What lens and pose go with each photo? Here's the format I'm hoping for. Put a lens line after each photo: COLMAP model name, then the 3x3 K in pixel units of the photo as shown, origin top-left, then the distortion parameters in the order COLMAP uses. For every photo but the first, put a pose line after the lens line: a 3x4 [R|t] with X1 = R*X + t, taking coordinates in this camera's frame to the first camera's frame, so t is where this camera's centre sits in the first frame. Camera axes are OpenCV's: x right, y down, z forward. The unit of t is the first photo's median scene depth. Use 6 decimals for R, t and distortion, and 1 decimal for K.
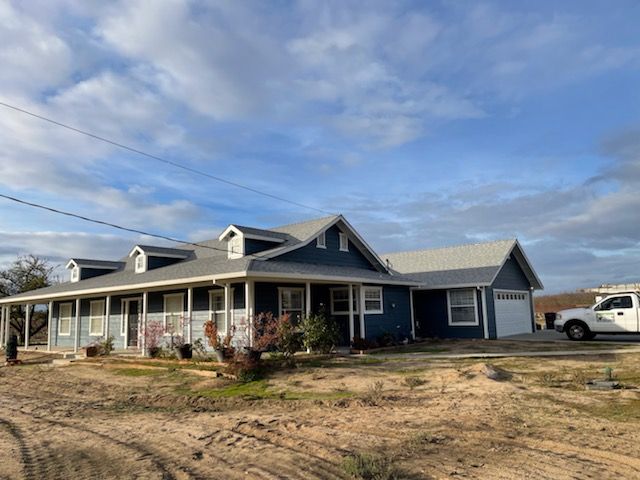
lens RADIAL K [[491.2, 0, 320.0], [0, 491.2, 240.0], [0, 0, 1]] dist [0.046369, 0.000310]
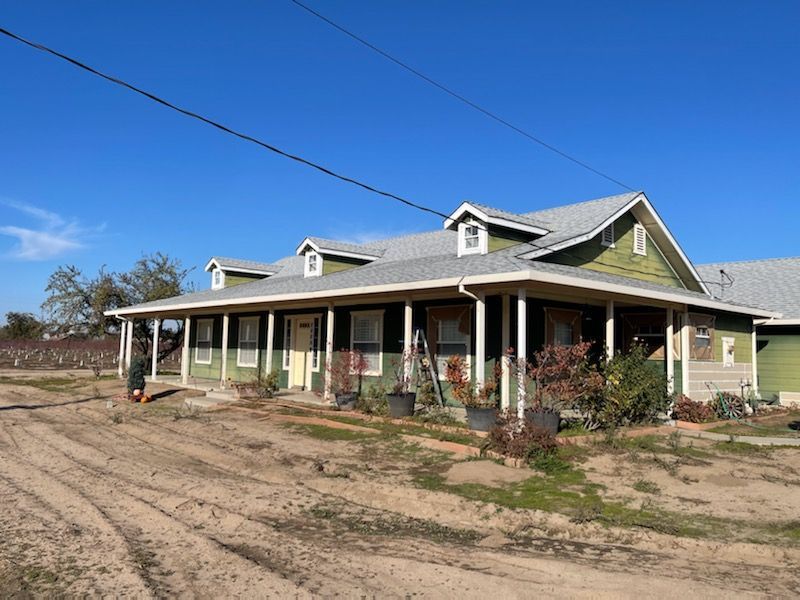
lens RADIAL K [[614.0, 0, 400.0], [0, 614.0, 300.0], [0, 0, 1]] dist [0.046369, 0.000310]
pose [[0.989154, 0.042903, -0.140480, -0.128003], [-0.033722, 0.997177, 0.067095, 0.035604], [0.142961, -0.061630, 0.987808, 0.193468]]
